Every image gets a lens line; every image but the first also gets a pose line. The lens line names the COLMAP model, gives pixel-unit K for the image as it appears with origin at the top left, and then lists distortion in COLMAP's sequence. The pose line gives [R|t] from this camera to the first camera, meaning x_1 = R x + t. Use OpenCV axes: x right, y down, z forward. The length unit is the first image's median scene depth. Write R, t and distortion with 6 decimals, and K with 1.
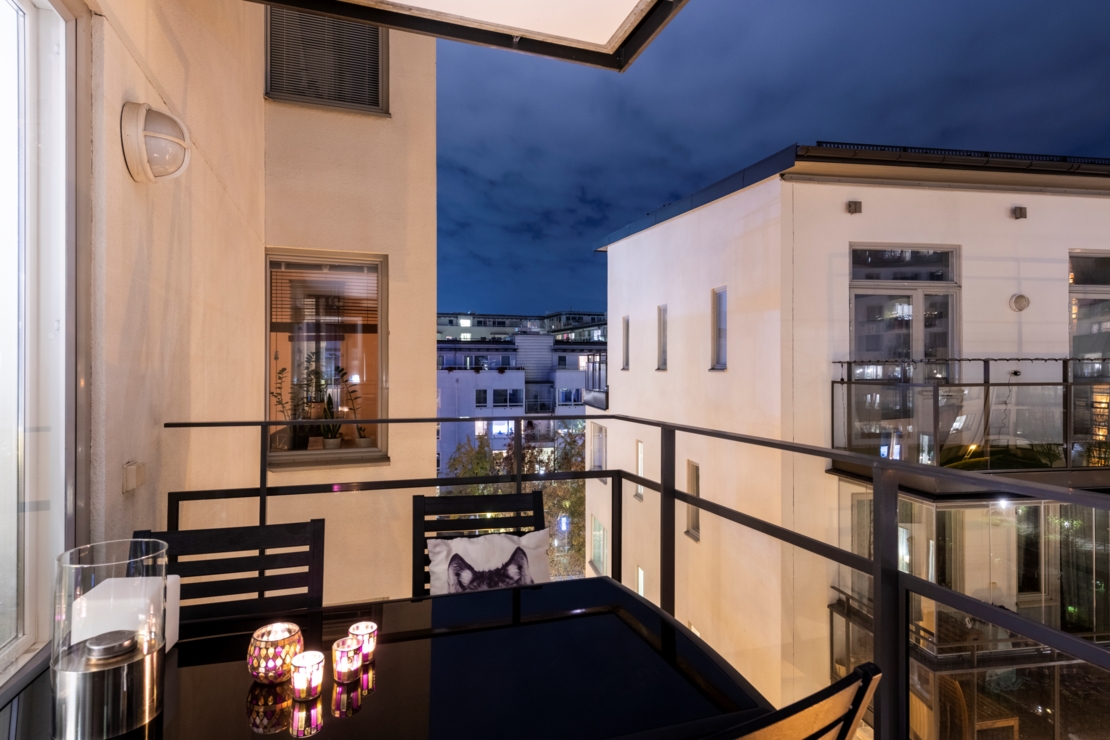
lens RADIAL K [[609.7, 0, 555.0], [0, 609.7, 370.0], [0, 0, 1]] dist [0.029197, -0.019051]
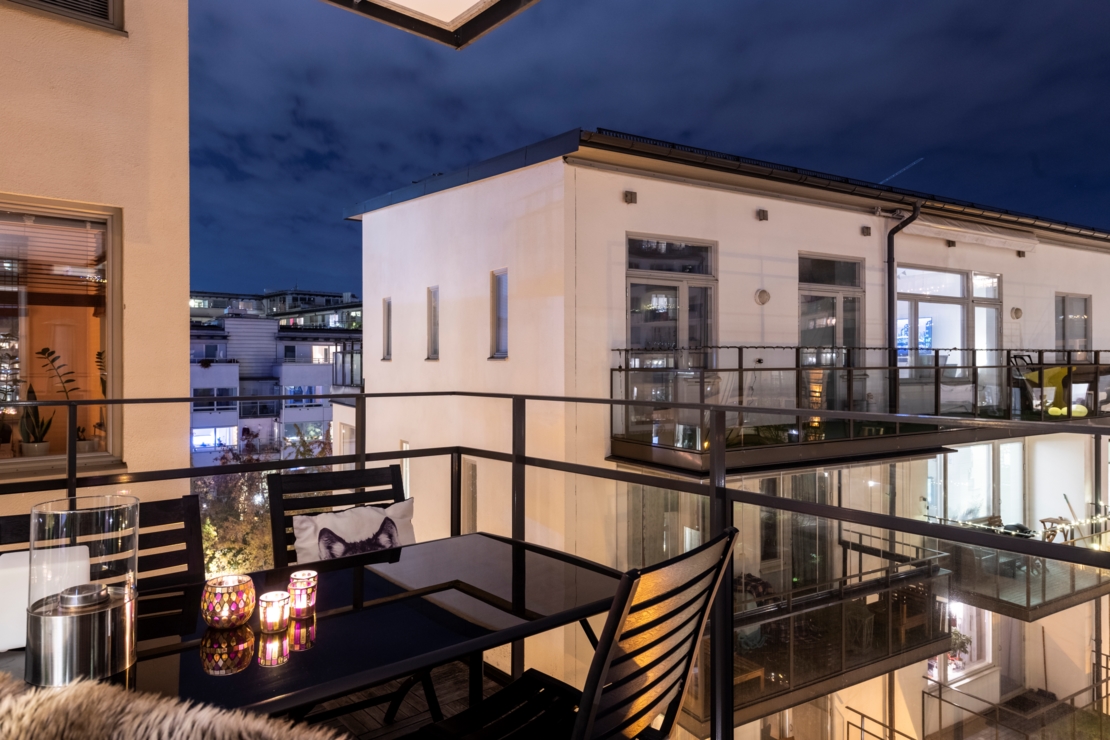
lens RADIAL K [[725.1, 0, 555.0], [0, 725.1, 370.0], [0, 0, 1]] dist [0.017907, -0.002980]
pose [[0.927167, -0.004486, 0.374622, -0.077982], [0.002229, 0.999977, 0.006457, 0.012394], [-0.374642, -0.005152, 0.927155, -0.066636]]
